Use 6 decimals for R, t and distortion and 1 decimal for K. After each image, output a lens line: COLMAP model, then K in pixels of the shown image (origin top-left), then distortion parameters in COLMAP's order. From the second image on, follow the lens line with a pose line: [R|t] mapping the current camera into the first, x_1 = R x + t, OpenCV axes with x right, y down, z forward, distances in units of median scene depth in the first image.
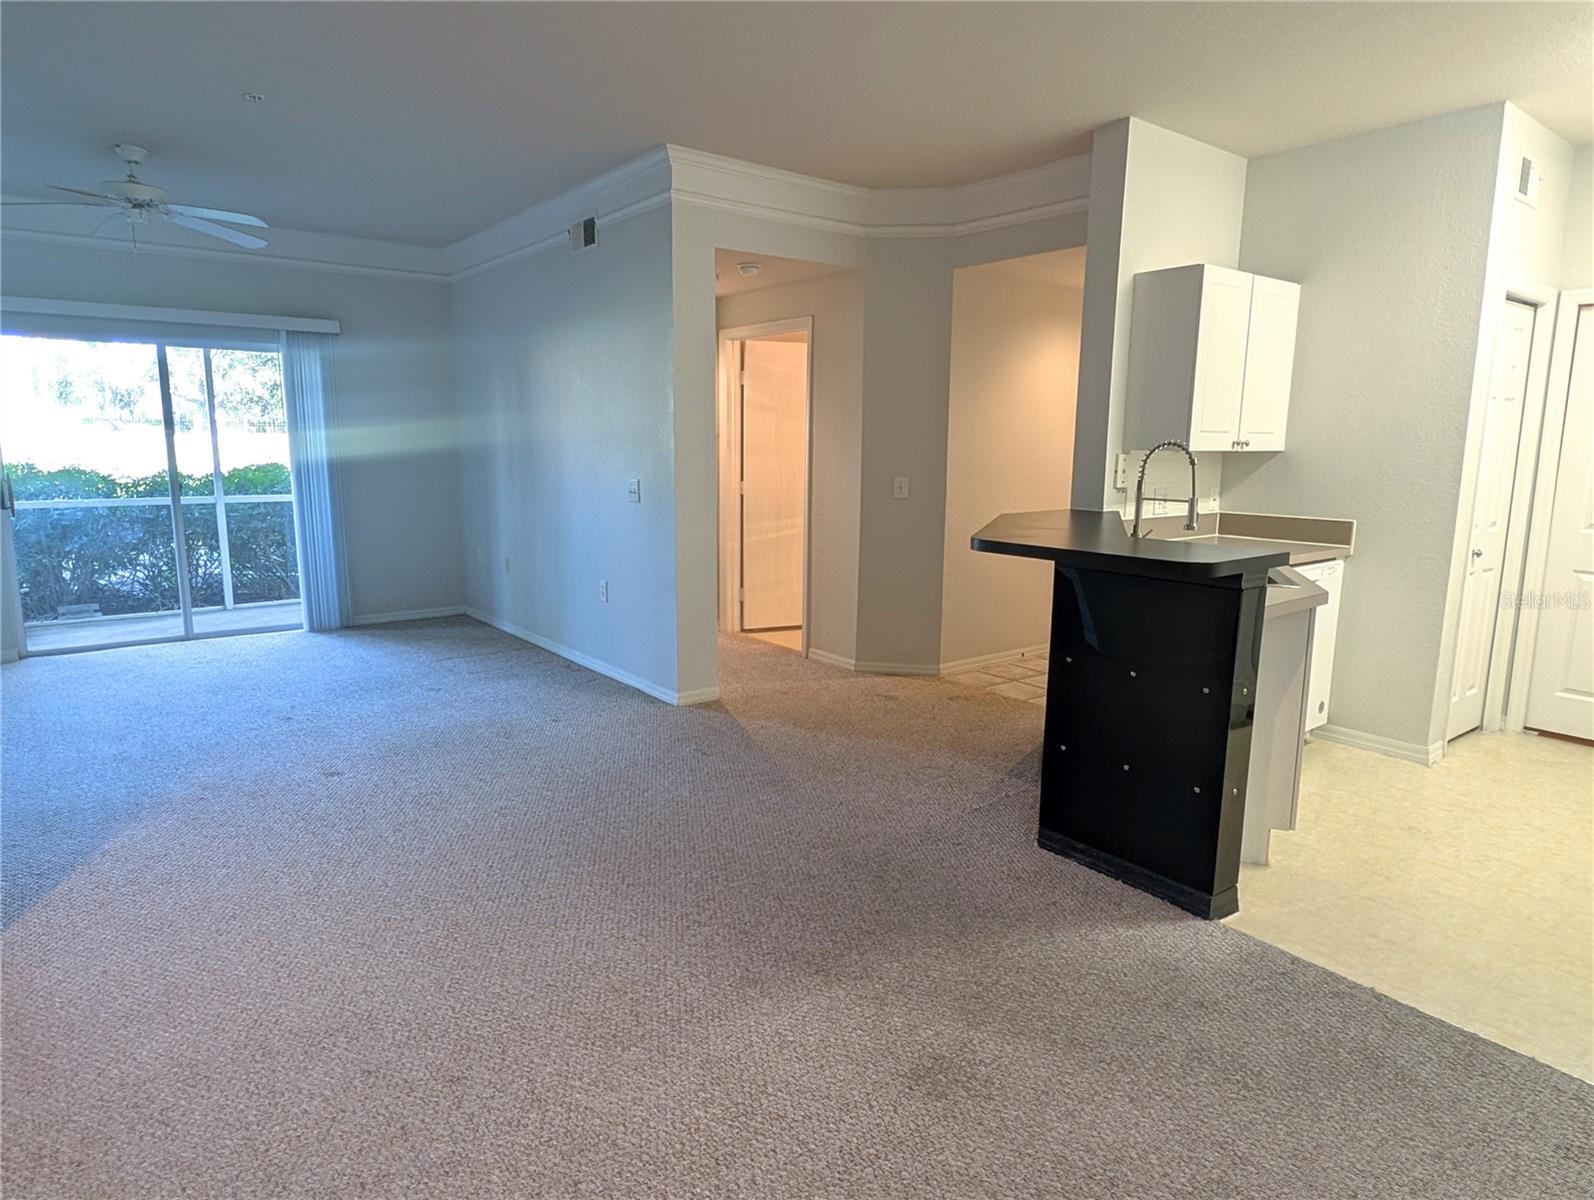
lens RADIAL K [[893.0, 0, 797.1], [0, 893.0, 599.8], [0, 0, 1]] dist [0.023781, 0.001044]
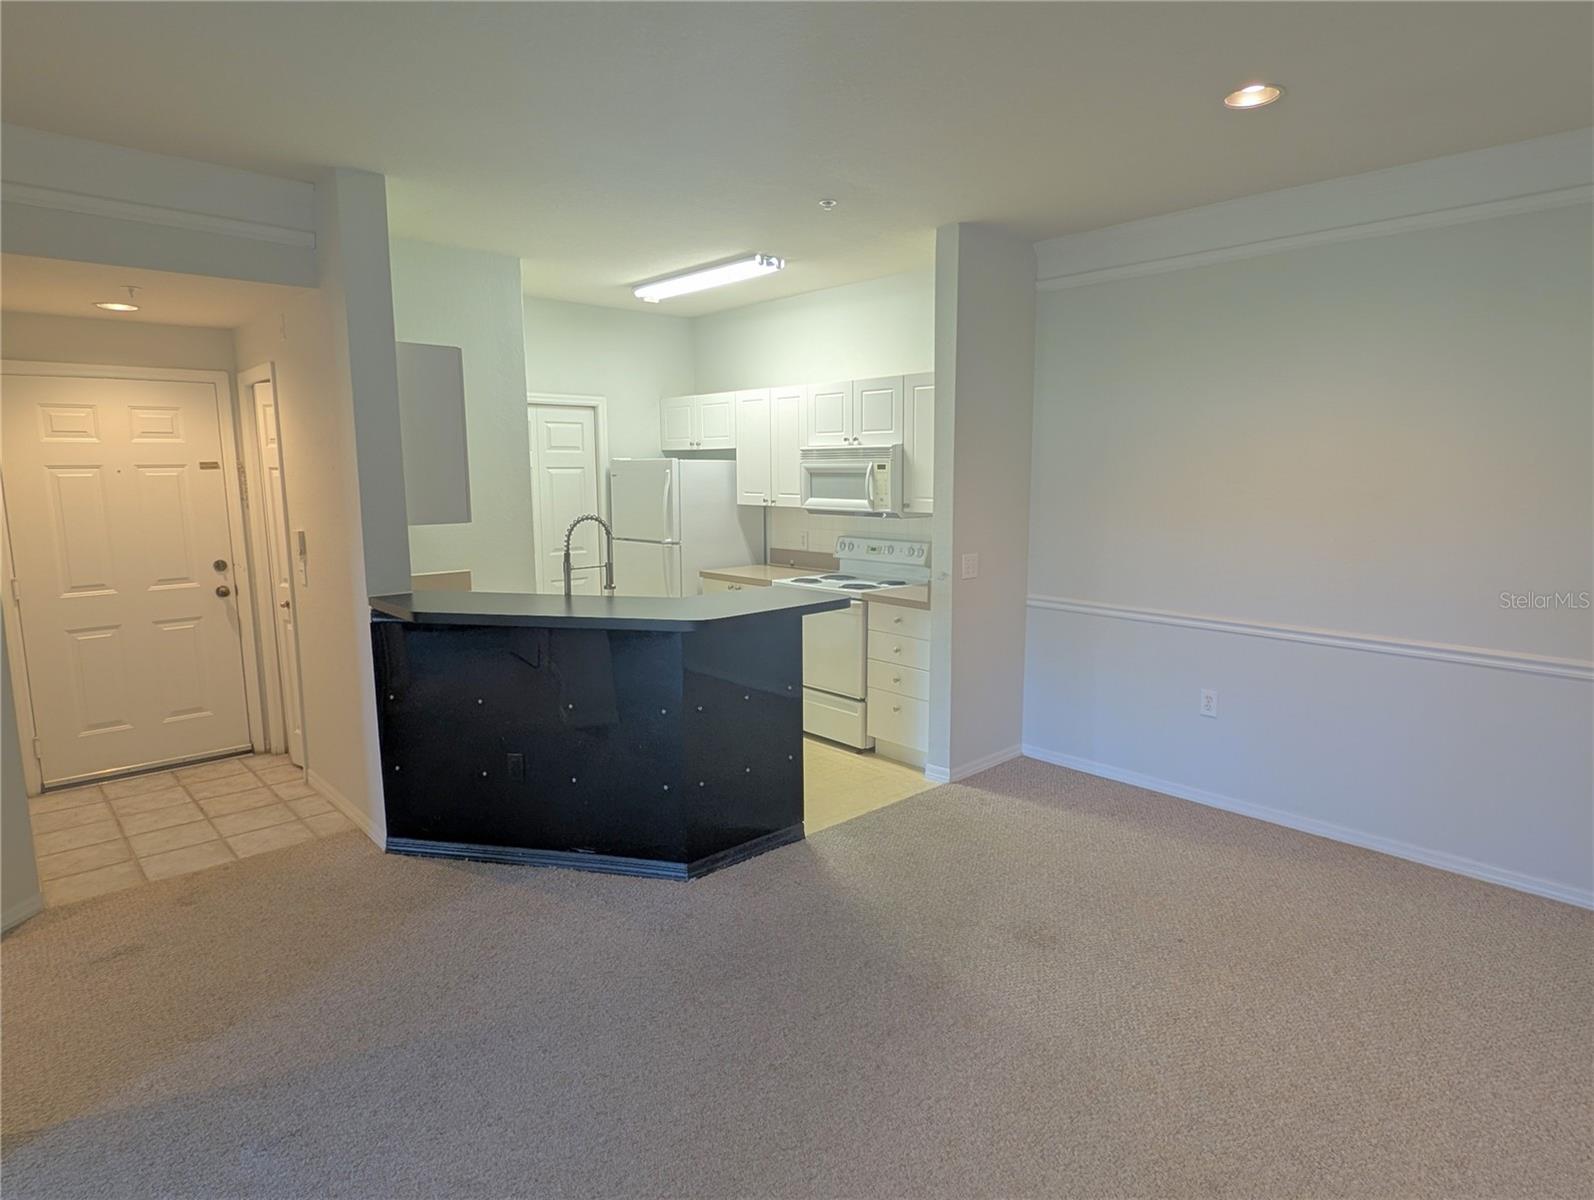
lens RADIAL K [[893.0, 0, 801.2], [0, 893.0, 598.4], [0, 0, 1]] dist [0.023781, 0.001044]
pose [[-0.076430, -0.153378, 0.985207, -0.614354], [0.172627, 0.971140, 0.164580, -0.177899], [-0.982017, 0.182652, -0.047747, 0.662252]]
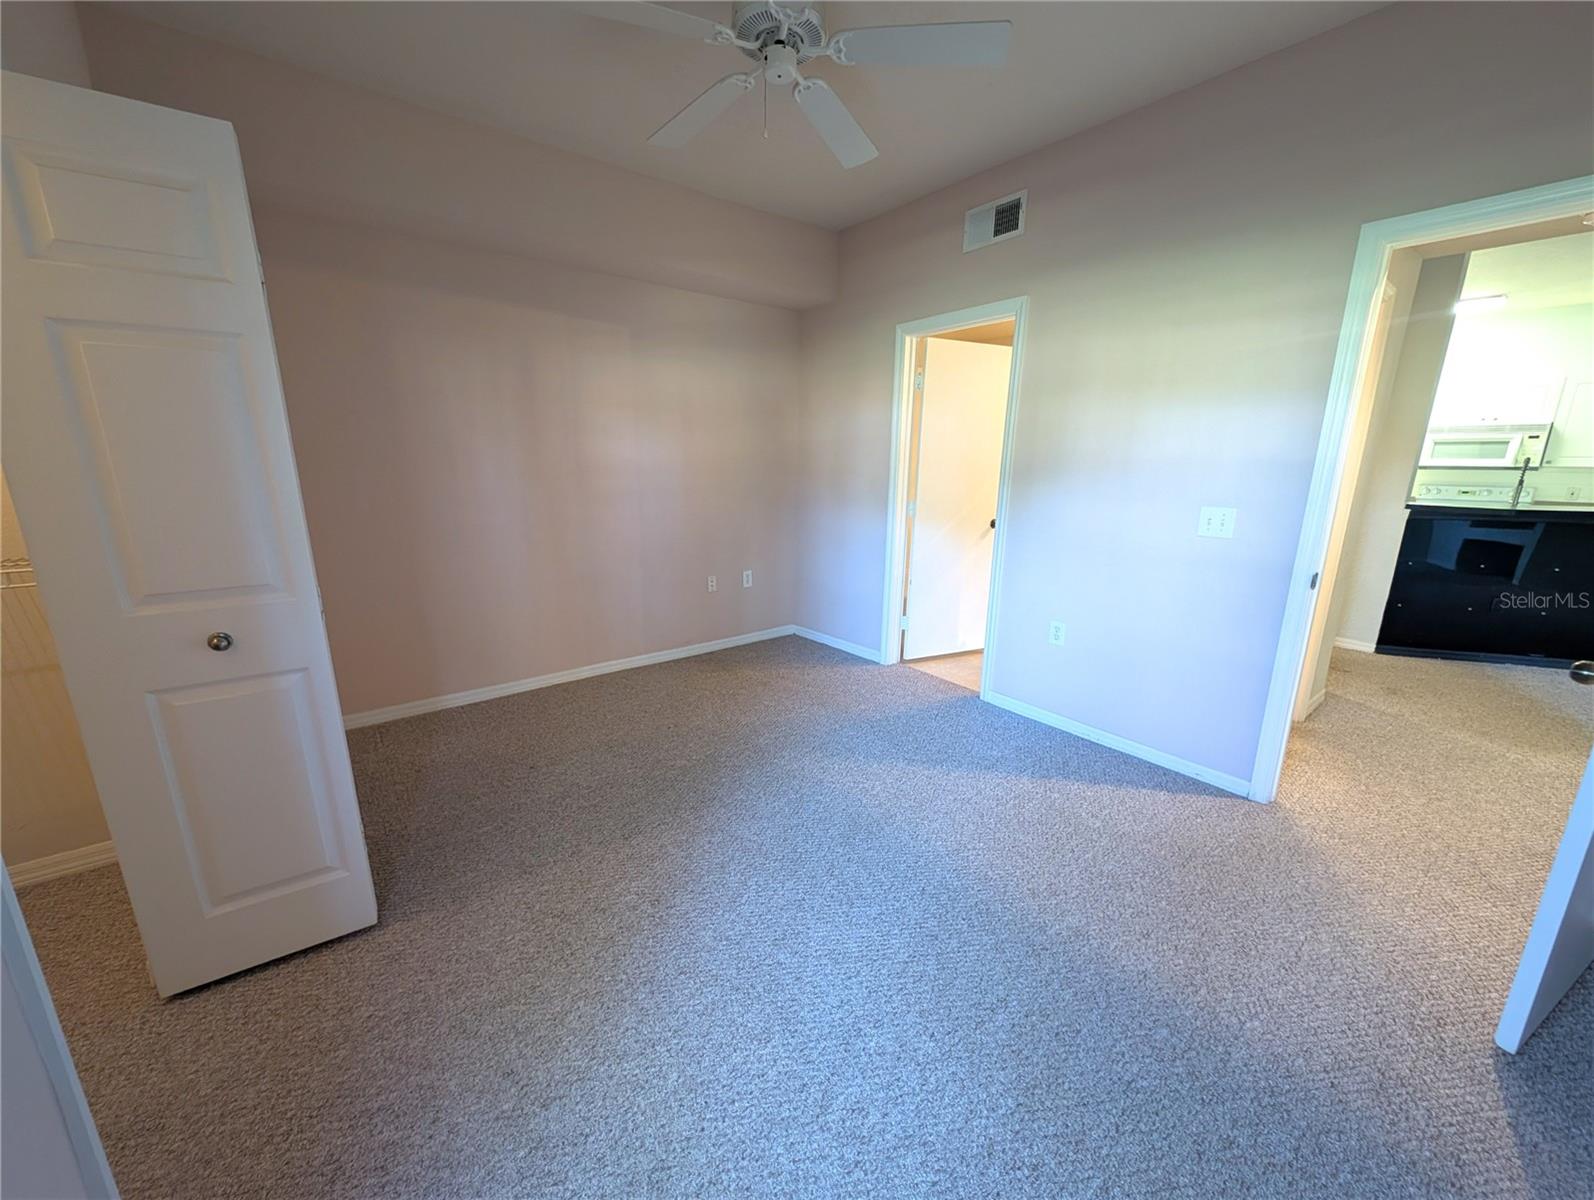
lens RADIAL K [[602.3, 0, 792.1], [0, 602.3, 601.0], [0, 0, 1]] dist [0.001192, 0.000118]
pose [[0.004031, -0.237768, 0.971314, -0.742616], [0.162096, 0.958631, 0.233991, -0.360103], [-0.986767, 0.156503, 0.042406, 2.065005]]
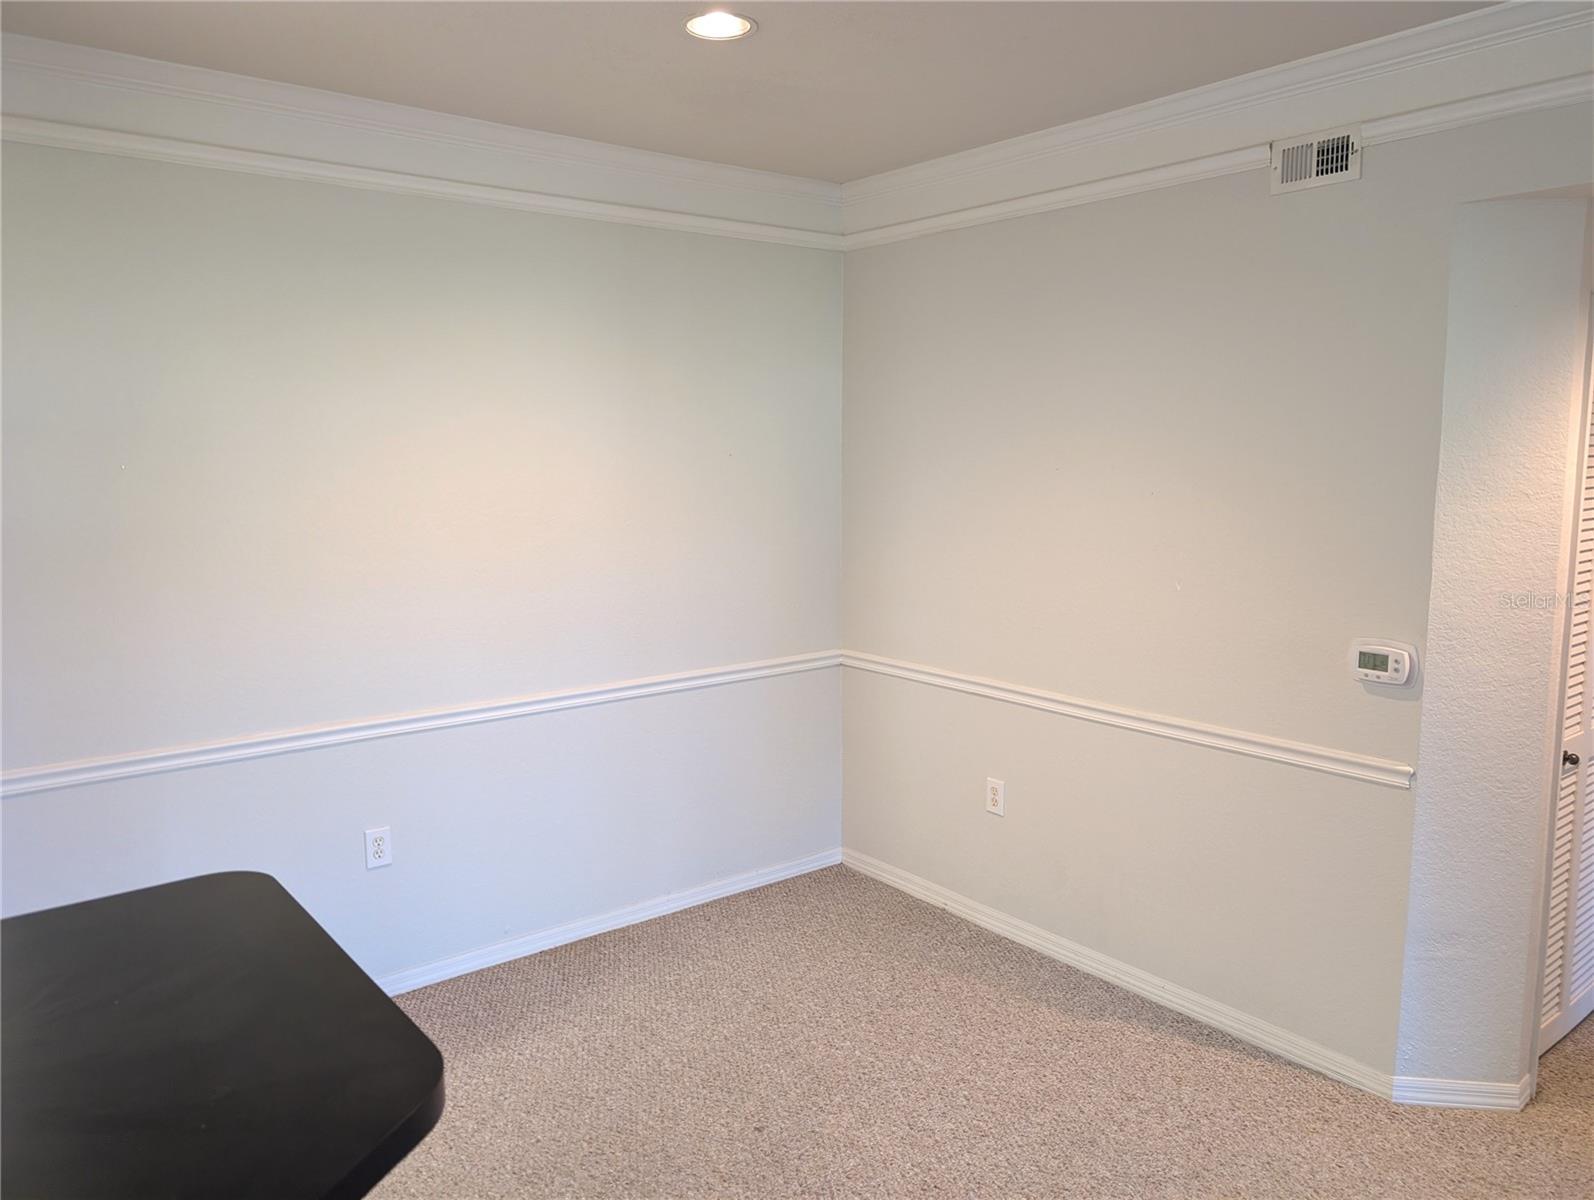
lens RADIAL K [[1156.1, 0, 790.1], [0, 1156.1, 590.1], [0, 0, 1]] dist [0.022787, -0.008603]
pose [[-0.999951, -0.003368, 0.009351, 0.042258], [-0.000450, 0.955233, 0.295853, -0.261601], [-0.009929, 0.295834, -0.955188, 0.966648]]
